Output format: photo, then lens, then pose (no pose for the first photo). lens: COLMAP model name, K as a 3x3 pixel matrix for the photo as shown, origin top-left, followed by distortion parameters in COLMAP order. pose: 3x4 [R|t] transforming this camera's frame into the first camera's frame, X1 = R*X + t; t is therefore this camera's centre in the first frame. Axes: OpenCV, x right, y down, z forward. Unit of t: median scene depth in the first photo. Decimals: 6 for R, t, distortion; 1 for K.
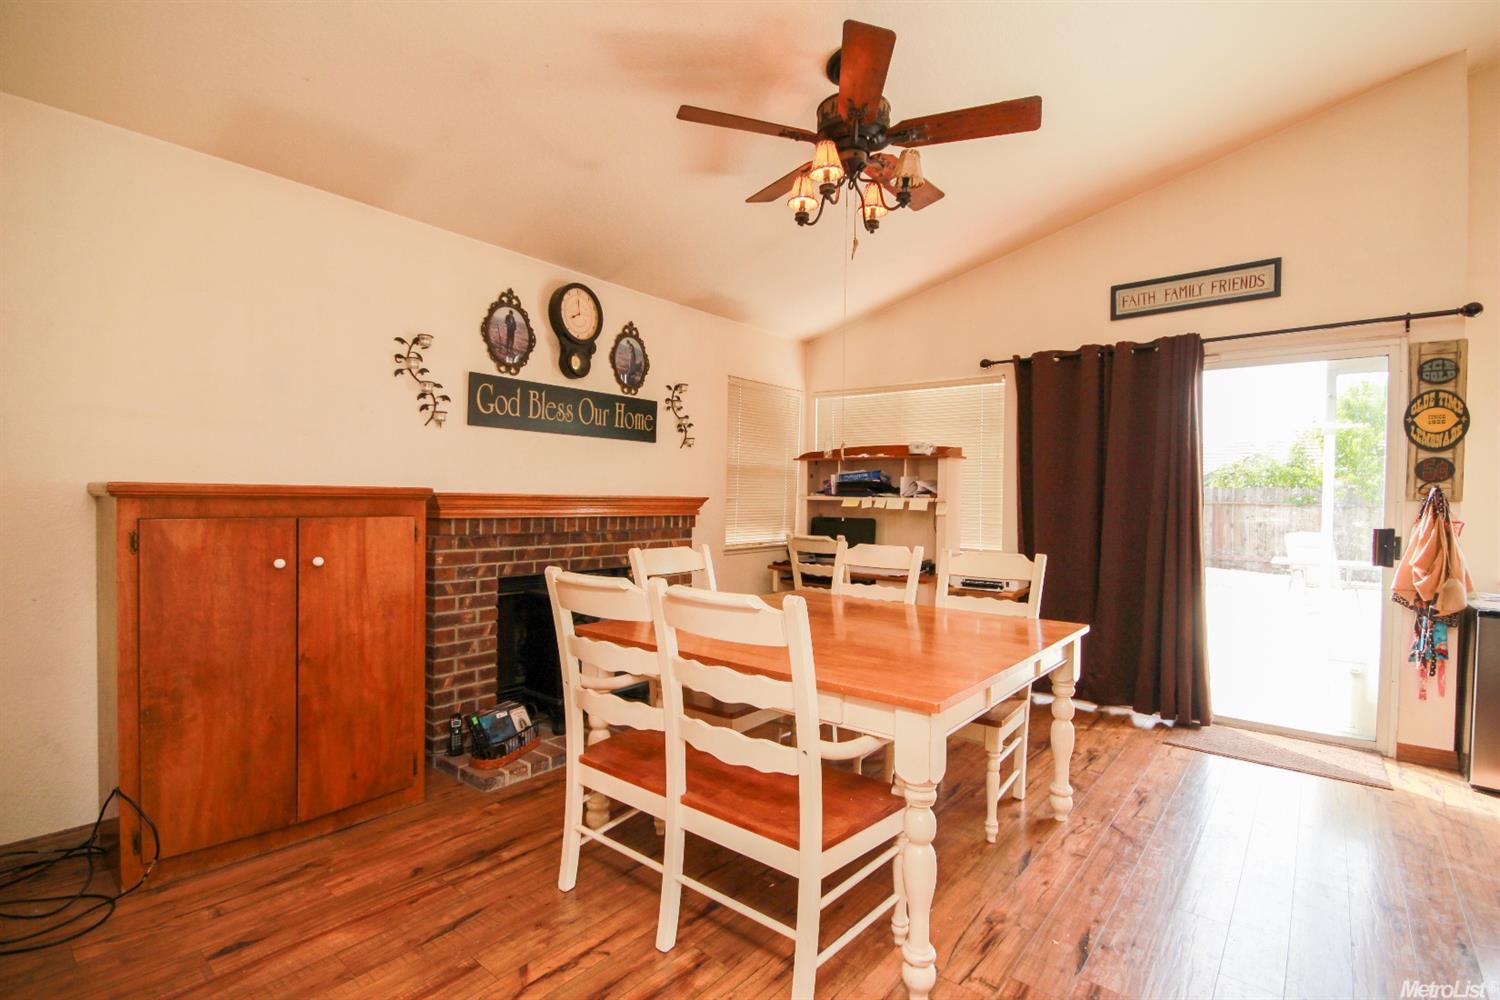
lens RADIAL K [[695.5, 0, 752.5], [0, 695.5, 499.6], [0, 0, 1]] dist [0.007293, -0.009459]
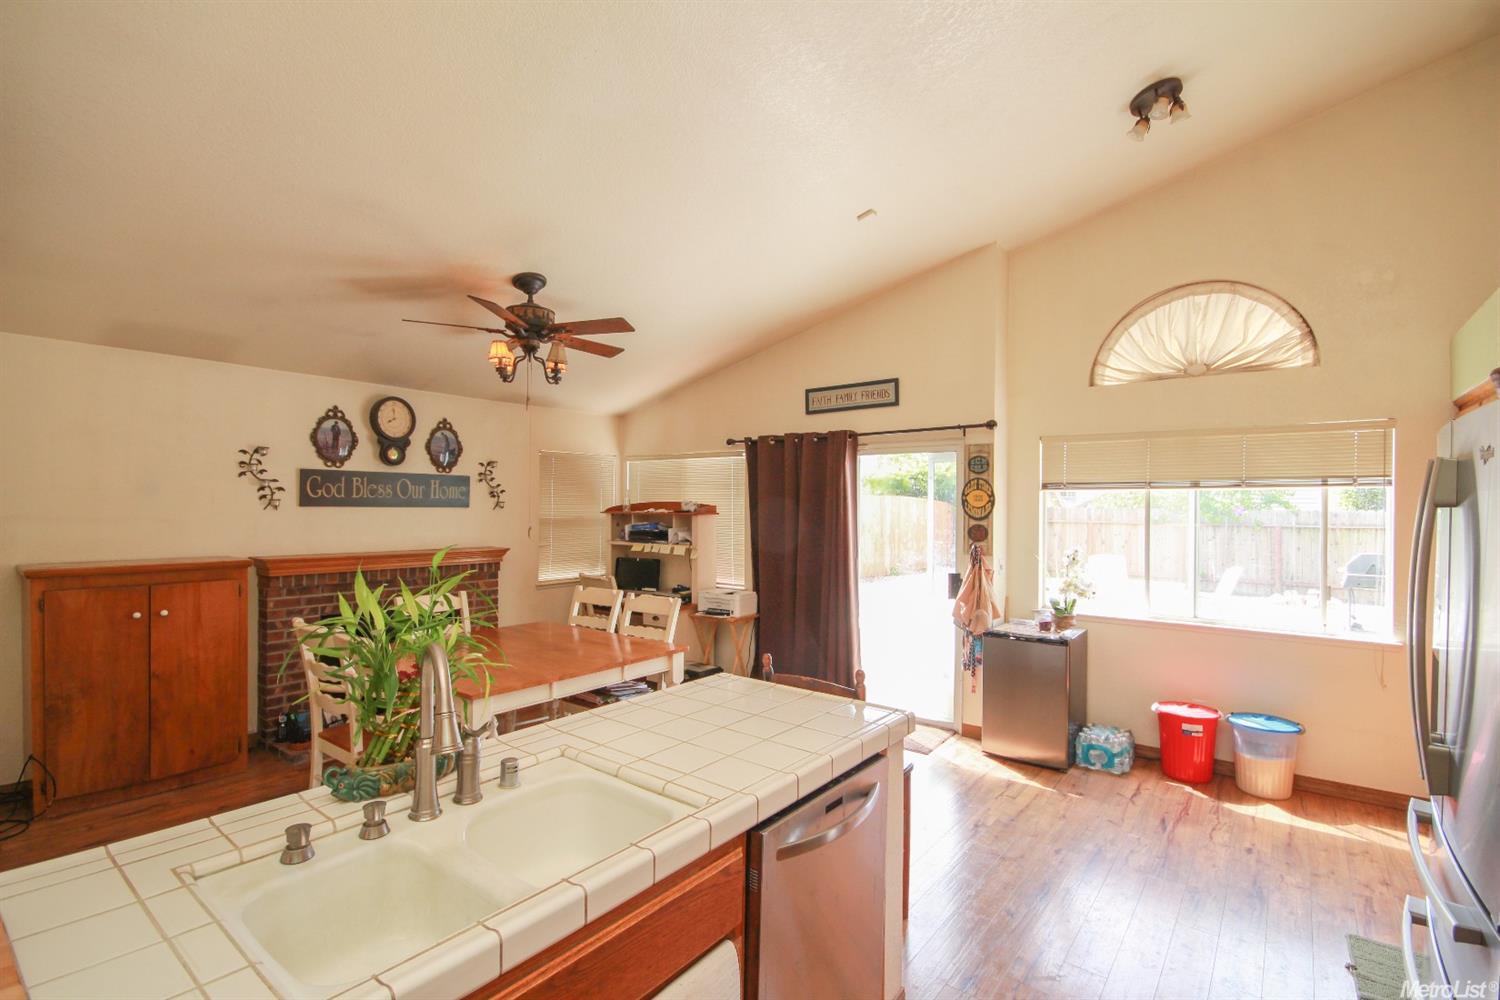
lens RADIAL K [[695.5, 0, 751.7], [0, 695.5, 500.5], [0, 0, 1]] dist [0.007293, -0.009459]
pose [[0.999606, -0.008419, 0.026794, 0.450787], [0.008781, 0.999871, -0.013427, -0.090302], [-0.026677, 0.013657, 0.999551, -0.413926]]
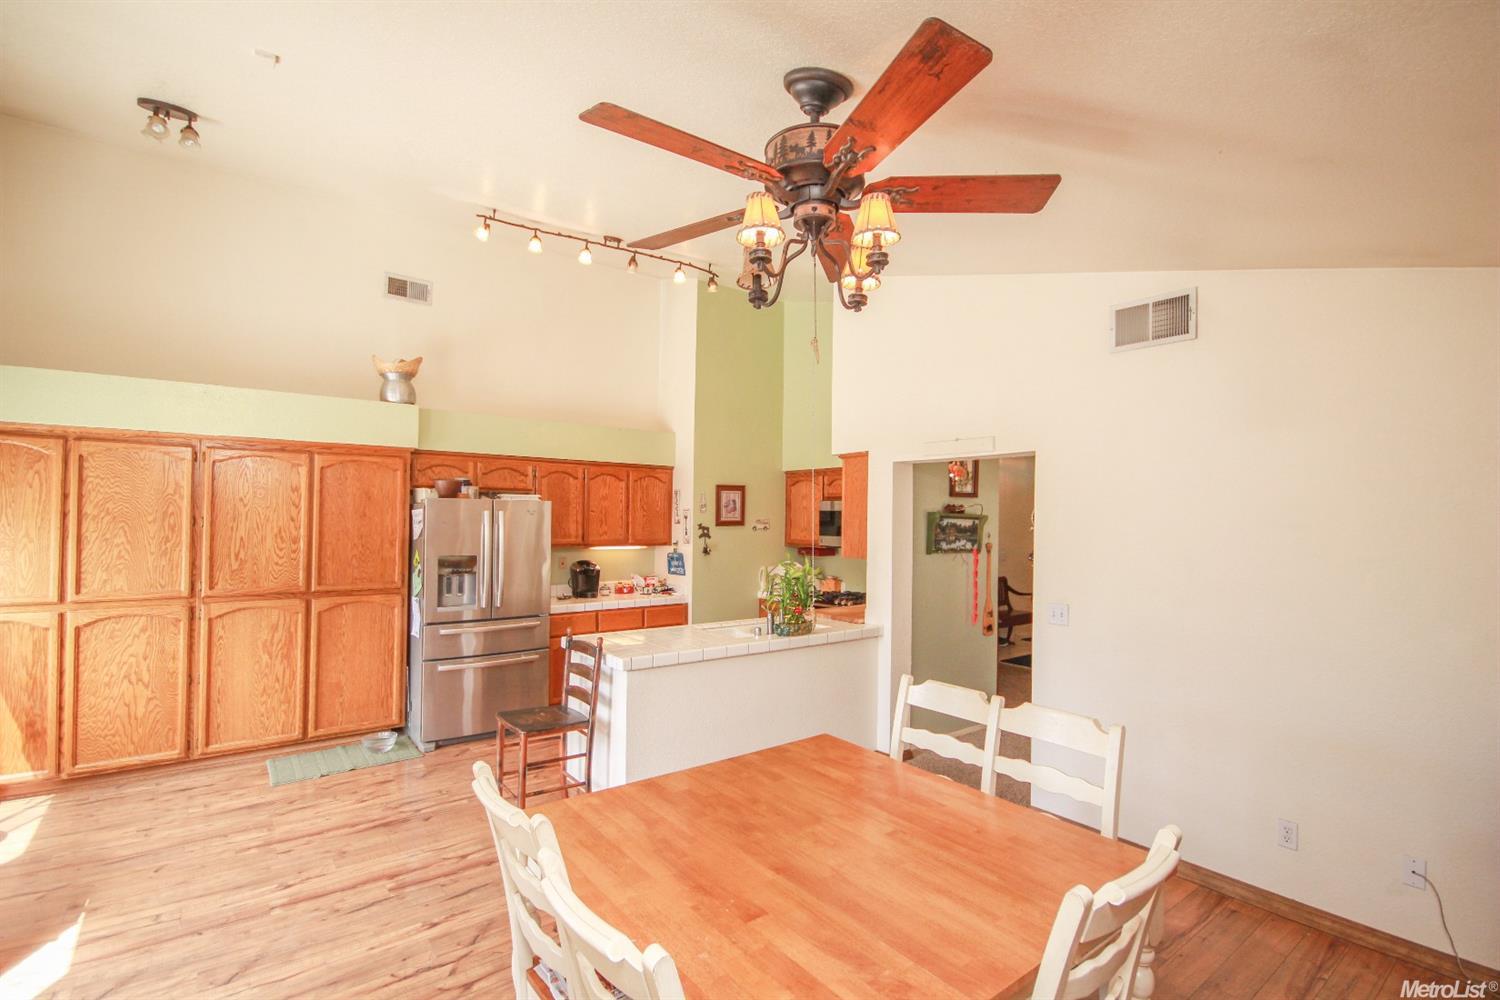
lens RADIAL K [[695.5, 0, 752.0], [0, 695.5, 505.5], [0, 0, 1]] dist [0.007293, -0.009459]
pose [[-0.974885, -0.027001, 0.221065, 0.030381], [-0.028562, 0.999585, -0.003867, -0.137371], [-0.220869, -0.010084, -0.975251, 1.327765]]
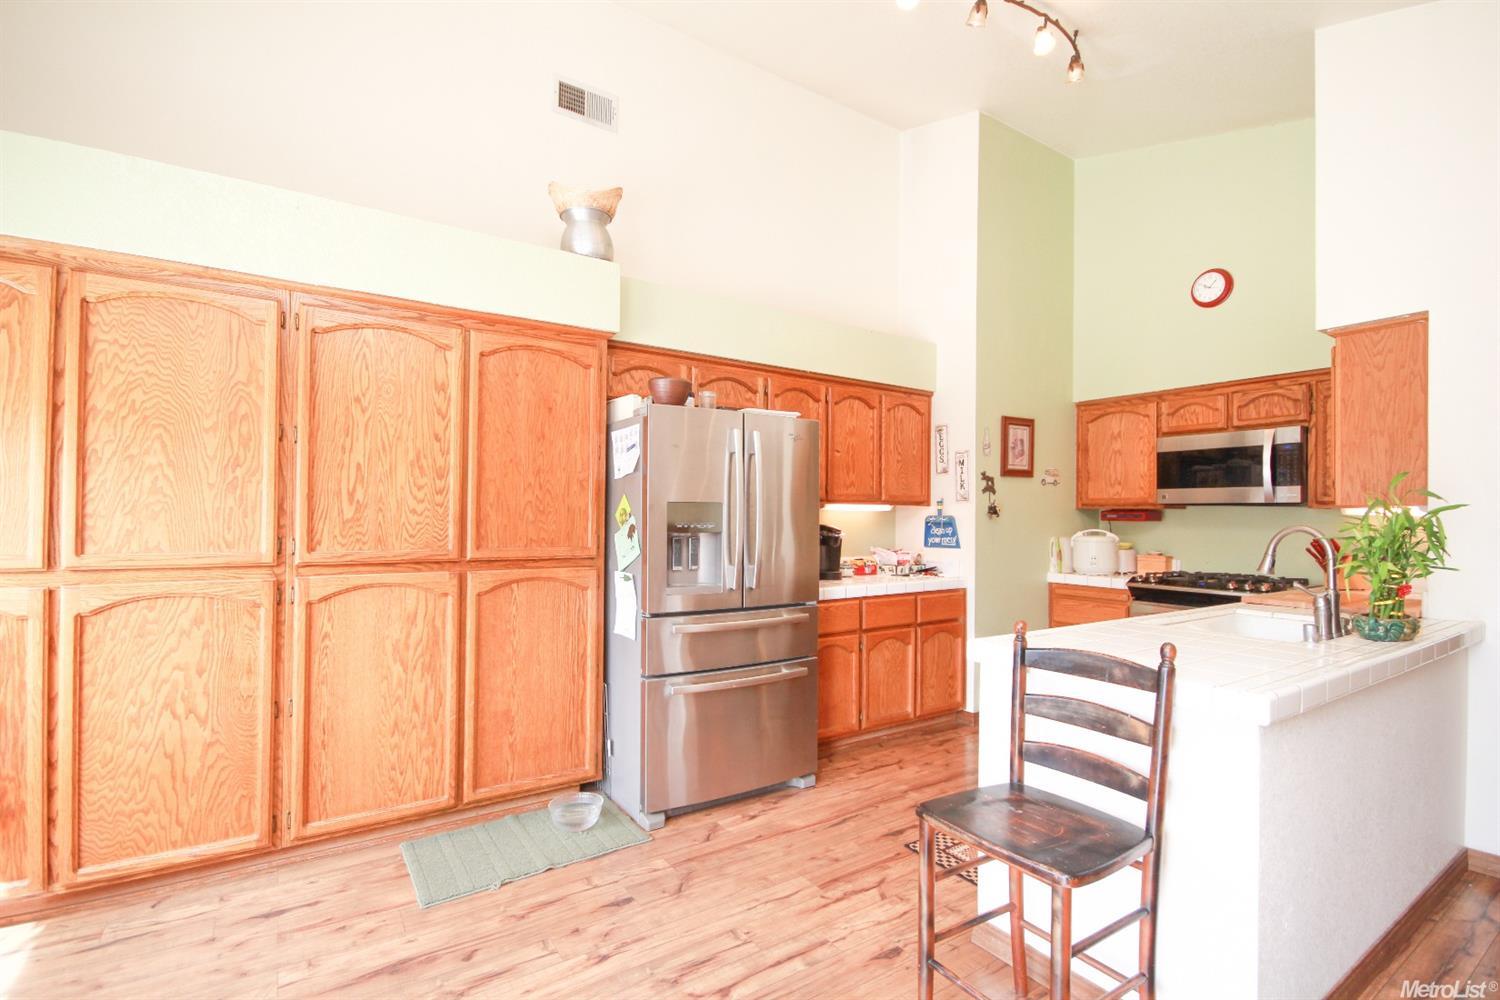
lens RADIAL K [[695.5, 0, 750.2], [0, 695.5, 505.6], [0, 0, 1]] dist [0.007293, -0.009459]
pose [[-0.957855, -0.023389, 0.286299, 0.620181], [-0.024084, 0.999709, 0.001092, -0.021293], [-0.286241, -0.005849, -0.958140, 0.872732]]
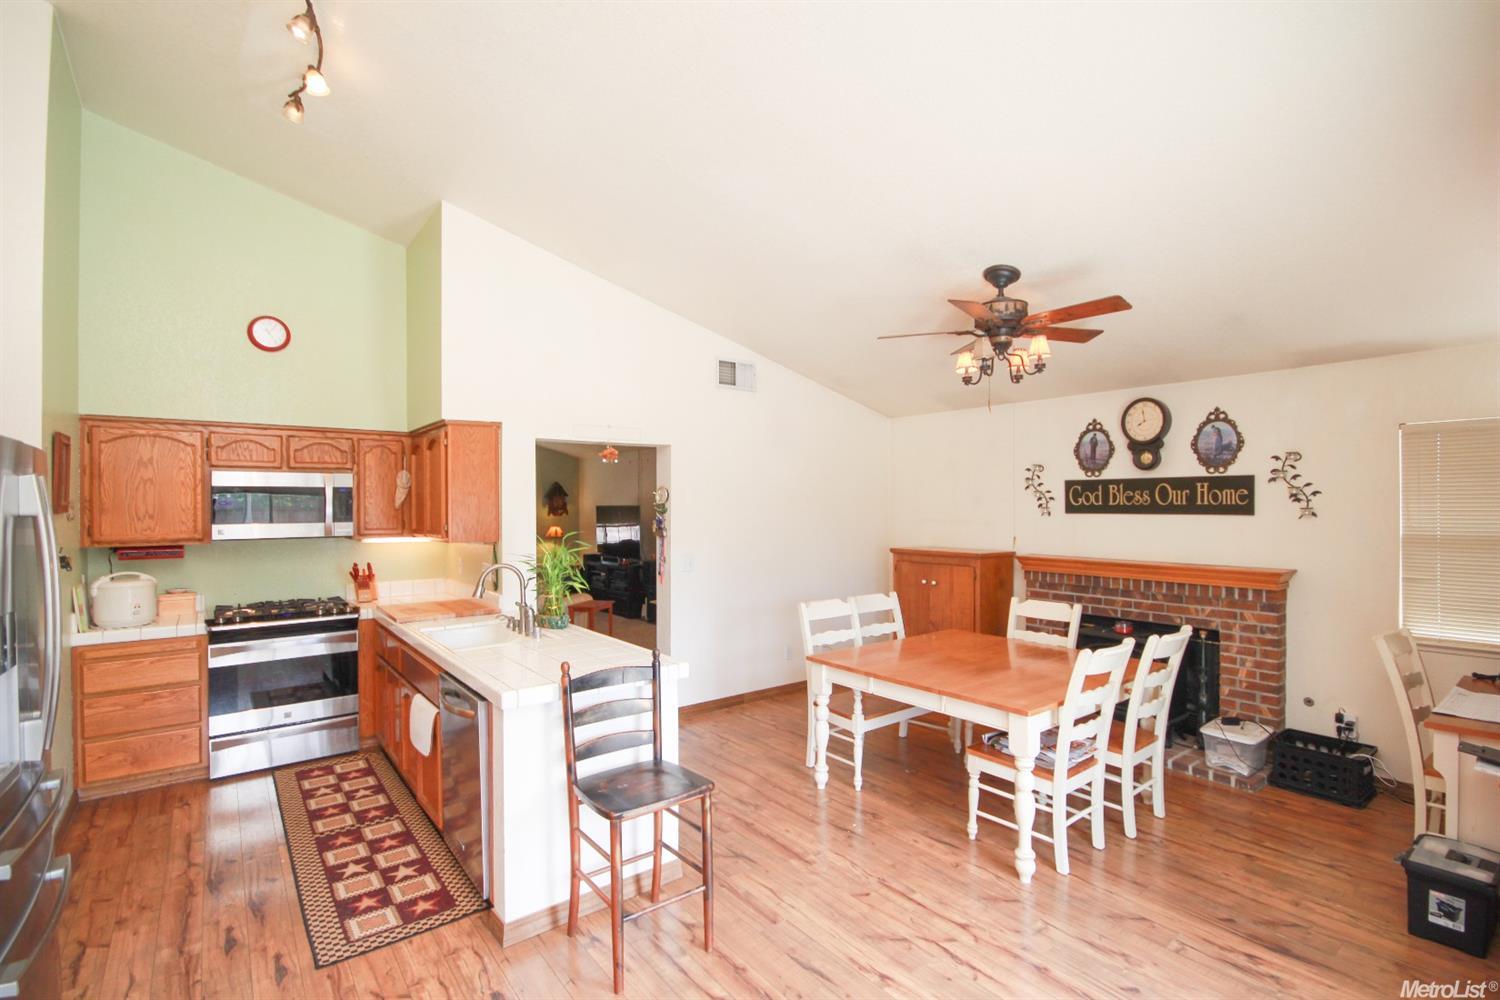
lens RADIAL K [[695.5, 0, 761.4], [0, 695.5, 500.9], [0, 0, 1]] dist [0.007293, -0.009459]
pose [[-0.211054, -0.023102, -0.977201, 1.266270], [-0.009272, 0.999723, -0.021632, -0.092408], [0.977430, 0.004495, -0.211210, 0.635967]]
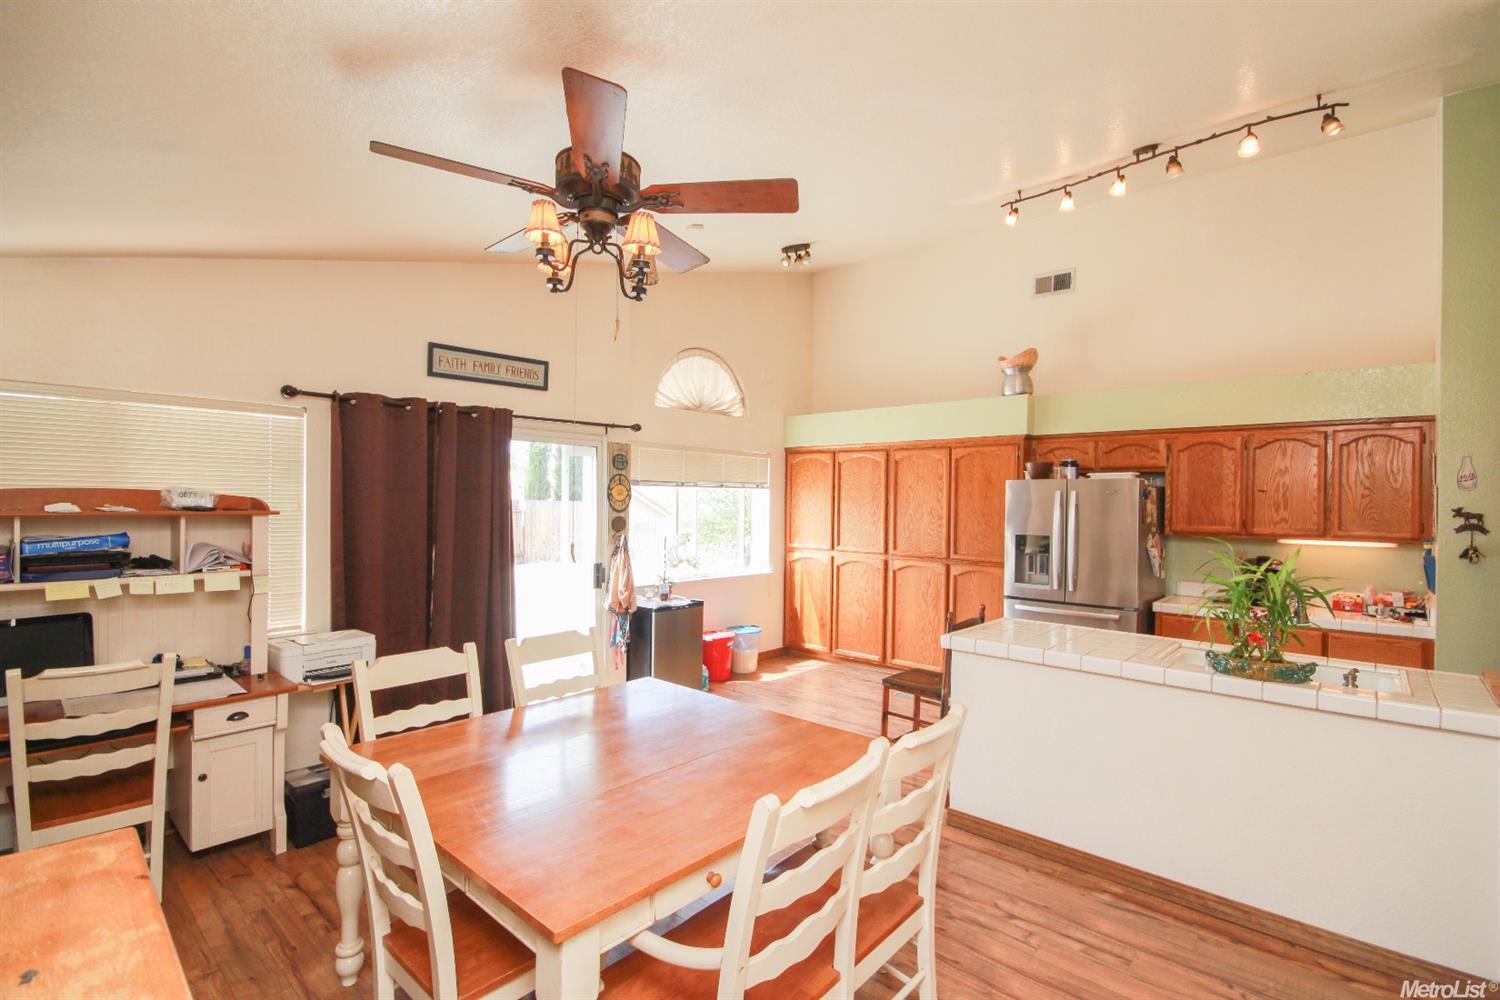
lens RADIAL K [[695.5, 0, 748.8], [0, 695.5, 503.7], [0, 0, 1]] dist [0.007293, -0.009459]
pose [[0.053757, -0.018878, 0.998376, -0.562678], [-0.003939, 0.999809, 0.019117, -0.114540], [-0.998546, -0.004960, 0.053672, 0.585907]]
